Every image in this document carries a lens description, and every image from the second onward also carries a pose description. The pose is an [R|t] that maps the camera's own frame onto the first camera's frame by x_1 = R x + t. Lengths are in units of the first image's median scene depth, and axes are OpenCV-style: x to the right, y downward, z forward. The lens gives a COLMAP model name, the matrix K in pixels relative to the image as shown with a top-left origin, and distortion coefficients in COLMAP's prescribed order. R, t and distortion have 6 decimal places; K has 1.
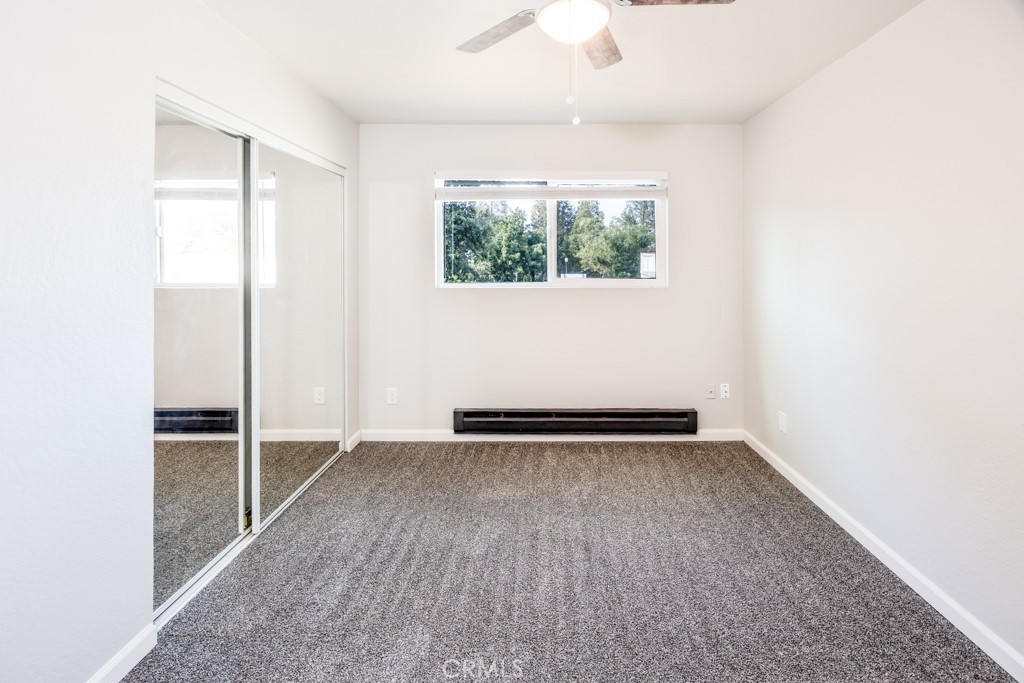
lens RADIAL K [[415.8, 0, 538.7], [0, 415.8, 264.9], [0, 0, 1]] dist [-0.002472, -0.000034]
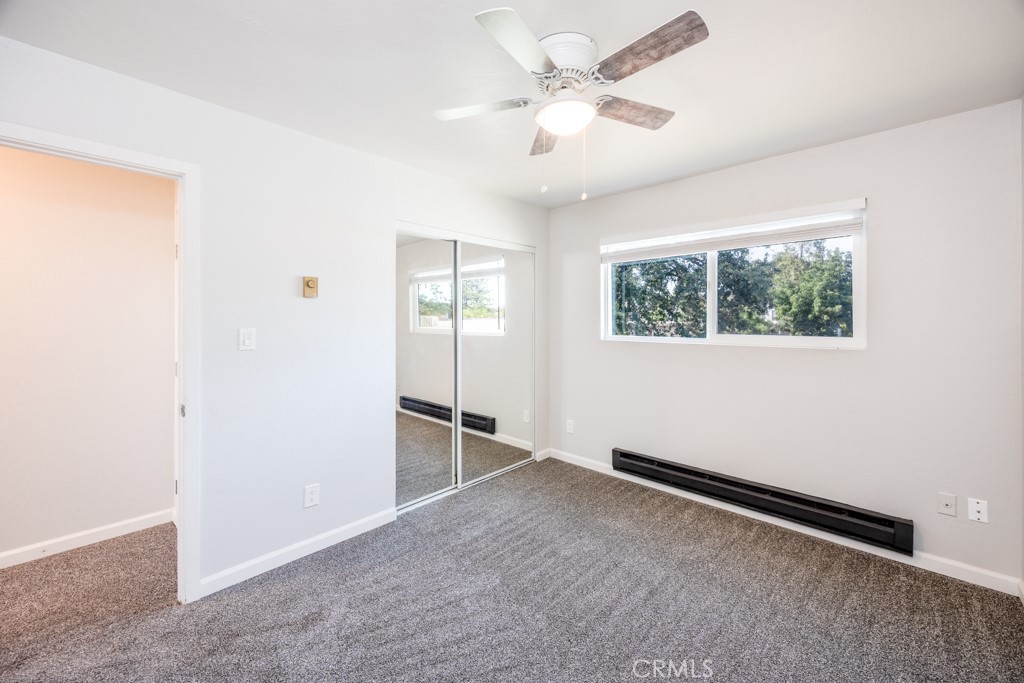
lens RADIAL K [[406.7, 0, 512.6], [0, 406.7, 312.5], [0, 0, 1]] dist [-0.000970, -0.000079]
pose [[0.719438, -0.010534, -0.694477, 0.374030], [-0.002391, 0.999842, -0.017642, 0.000349], [0.694553, 0.014353, 0.719299, 0.009596]]
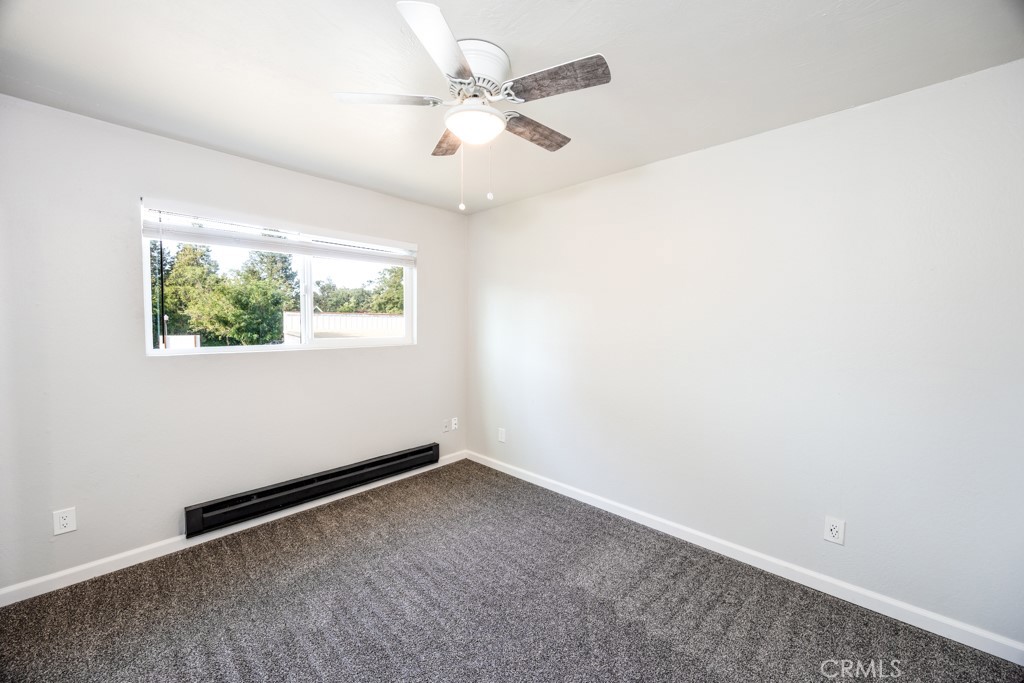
lens RADIAL K [[399.2, 0, 512.1], [0, 399.2, 335.6], [0, 0, 1]] dist [0.000190, 0.000074]
pose [[0.679152, -0.019213, 0.733746, -0.335003], [-0.001423, 0.999621, 0.027491, -0.002035], [-0.733996, -0.019715, 0.678867, 0.037629]]
